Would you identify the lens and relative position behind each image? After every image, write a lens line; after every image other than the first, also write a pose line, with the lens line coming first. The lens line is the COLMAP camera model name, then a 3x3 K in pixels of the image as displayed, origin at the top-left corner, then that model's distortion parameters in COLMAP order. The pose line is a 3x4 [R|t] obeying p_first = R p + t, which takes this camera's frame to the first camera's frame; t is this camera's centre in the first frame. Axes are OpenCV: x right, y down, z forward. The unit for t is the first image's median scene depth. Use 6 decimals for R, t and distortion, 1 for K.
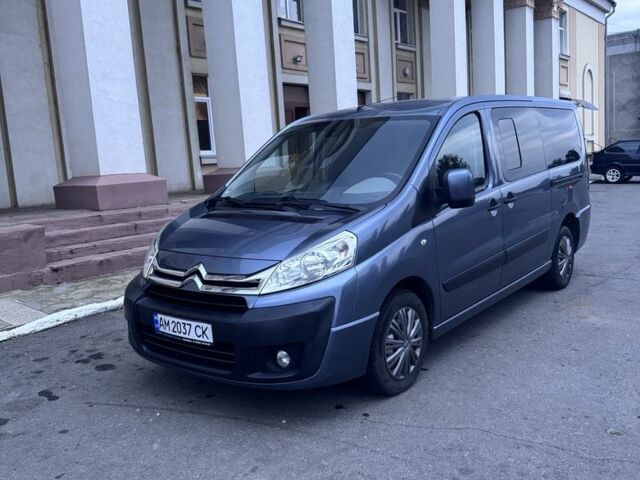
lens RADIAL K [[596.8, 0, 321.6], [0, 596.8, 240.1], [0, 0, 1]] dist [0.165477, -0.334093]
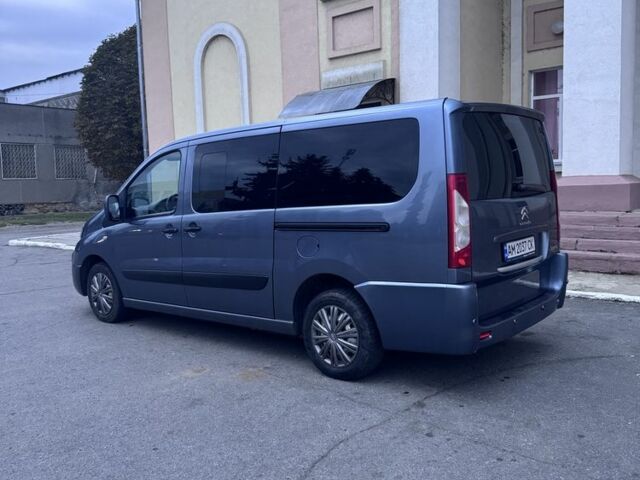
lens RADIAL K [[596.8, 0, 321.6], [0, 596.8, 240.1], [0, 0, 1]] dist [0.165477, -0.334093]
pose [[-0.044866, 0.154270, -0.987010, 1.465297], [-0.104438, 0.981866, 0.158213, -0.259157], [0.993519, 0.110180, -0.027941, 1.355876]]
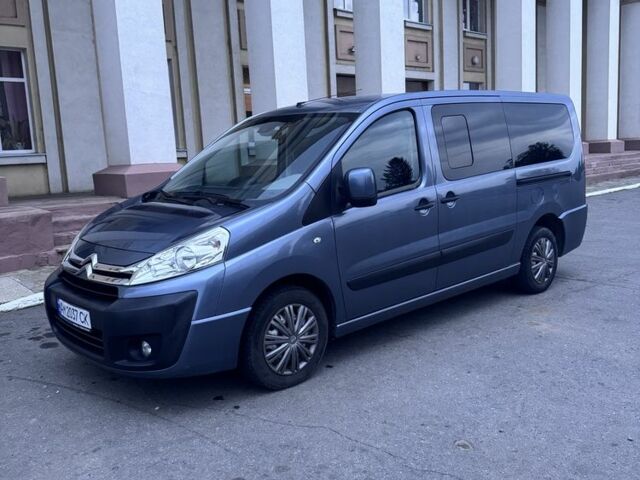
lens RADIAL K [[596.8, 0, 321.6], [0, 596.8, 240.1], [0, 0, 1]] dist [0.165477, -0.334093]
pose [[0.987804, 0.035789, -0.151531, 0.274490], [-0.033246, 0.999261, 0.019286, -0.013736], [0.152109, -0.014013, 0.988264, 0.010633]]
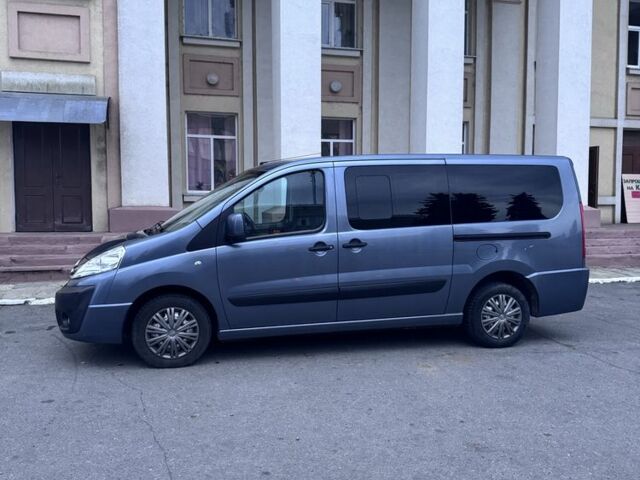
lens RADIAL K [[597.0, 0, 314.9], [0, 597.0, 239.6], [0, 0, 1]] dist [0.162480, -0.321294]
pose [[0.794337, 0.096788, -0.599717, 1.001350], [-0.131713, 0.991182, -0.014490, -0.054645], [0.593027, 0.090500, 0.800081, 0.047188]]
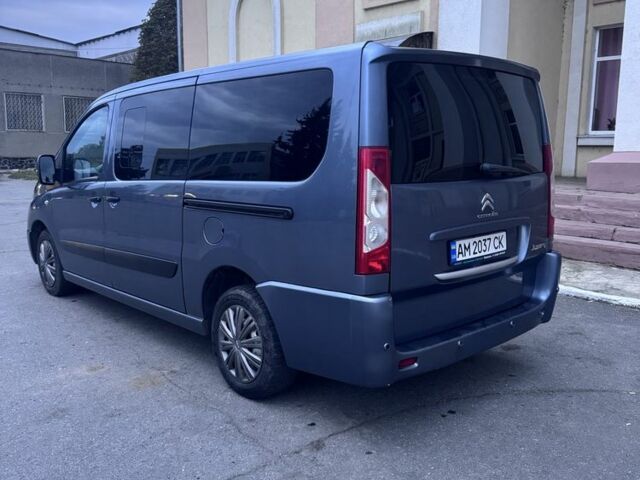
lens RADIAL K [[596.8, 0, 321.6], [0, 596.8, 240.1], [0, 0, 1]] dist [0.165477, -0.334093]
pose [[-0.167486, 0.208049, -0.963672, 1.242680], [-0.131245, 0.964074, 0.230946, -0.279117], [0.977099, 0.165157, -0.134163, 1.549895]]
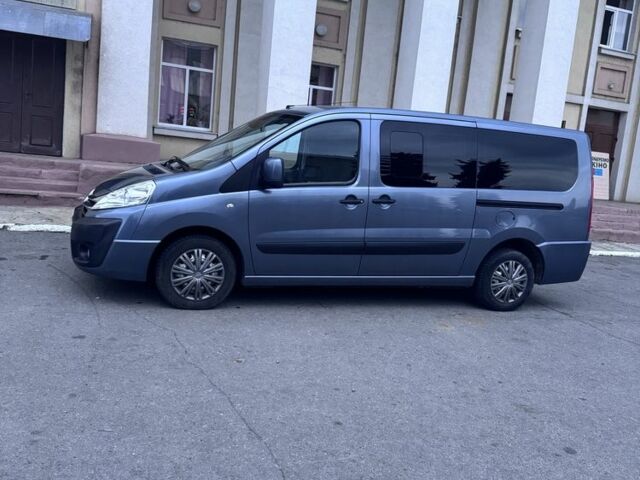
lens RADIAL K [[596.8, 0, 321.6], [0, 596.8, 240.1], [0, 0, 1]] dist [0.165477, -0.334093]
pose [[0.844227, 0.216185, -0.490454, 0.839869], [-0.219837, 0.974202, 0.051004, -0.029078], [0.488828, 0.064761, 0.869973, -0.039603]]
